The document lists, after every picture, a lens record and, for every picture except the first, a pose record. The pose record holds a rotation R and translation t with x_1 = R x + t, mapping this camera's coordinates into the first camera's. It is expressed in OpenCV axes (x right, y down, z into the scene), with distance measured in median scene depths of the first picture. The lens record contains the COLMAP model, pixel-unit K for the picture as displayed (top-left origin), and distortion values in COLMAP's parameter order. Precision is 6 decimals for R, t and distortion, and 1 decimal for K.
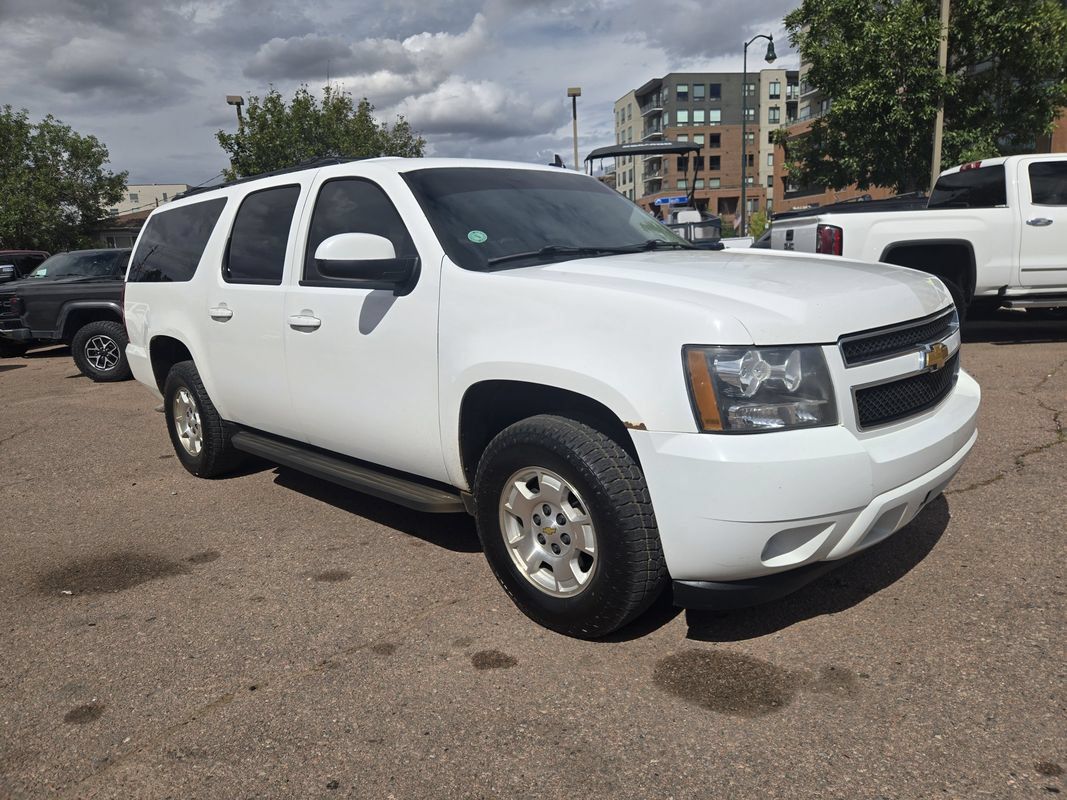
lens RADIAL K [[716.8, 0, 544.7], [0, 716.8, 397.0], [0, 0, 1]] dist [0.067665, -0.060653]
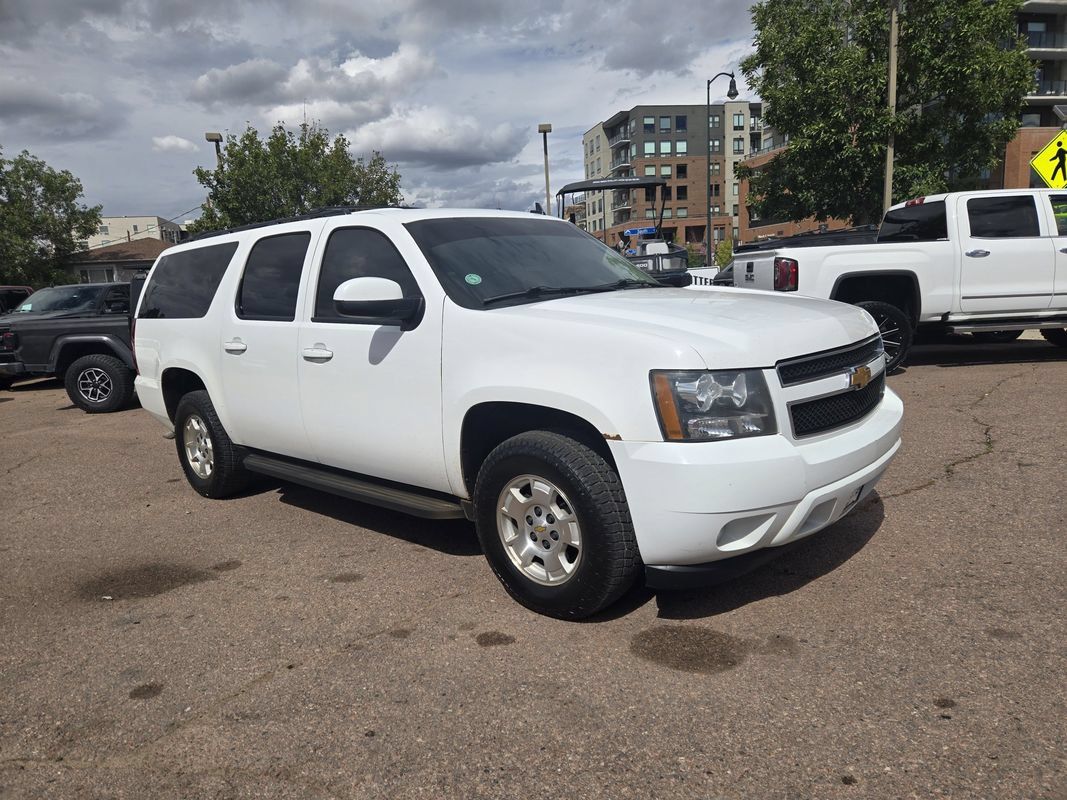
lens RADIAL K [[716.8, 0, 544.7], [0, 716.8, 397.0], [0, 0, 1]] dist [0.067665, -0.060653]
pose [[0.999228, -0.013422, 0.036928, -0.022390], [0.014797, 0.999198, -0.037200, 0.011929], [-0.036399, 0.037718, 0.998625, -0.151689]]
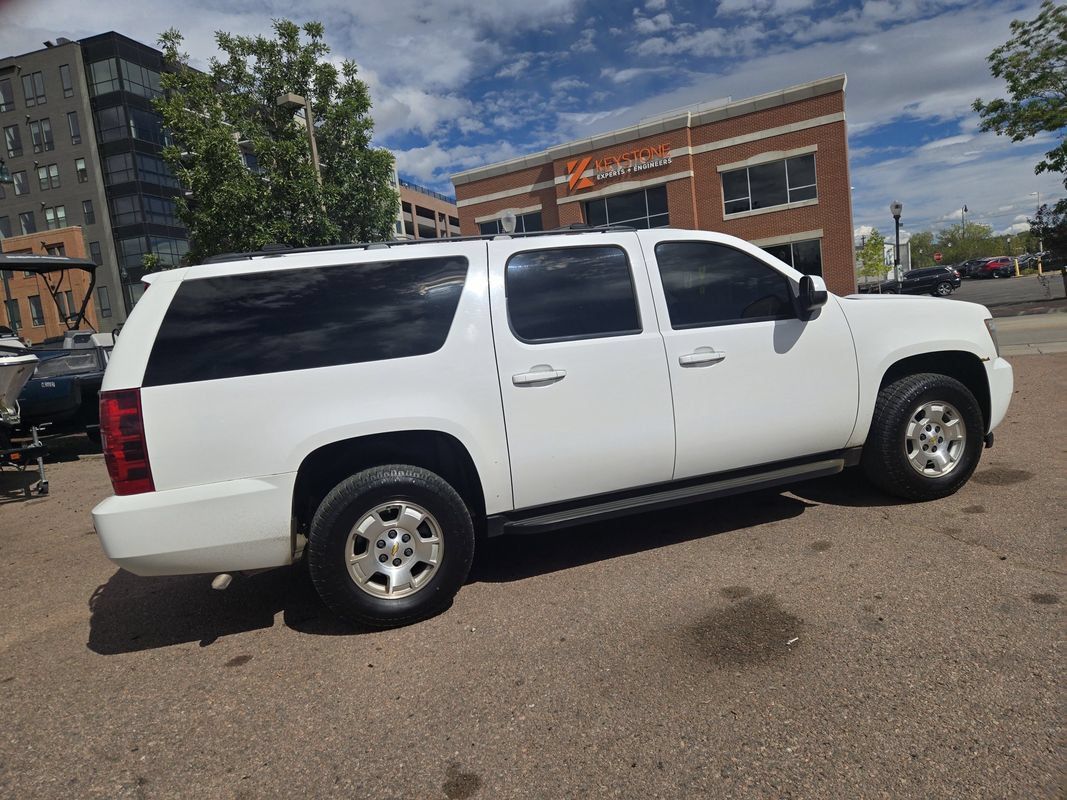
lens RADIAL K [[721.7, 0, 533.5], [0, 721.7, 400.0], [0, 0, 1]] dist [0.052801, -0.030697]
pose [[0.463390, -0.107305, 0.879634, -1.672693], [0.257784, 0.966036, -0.017956, -0.102619], [-0.847831, 0.235076, 0.475313, 0.815515]]
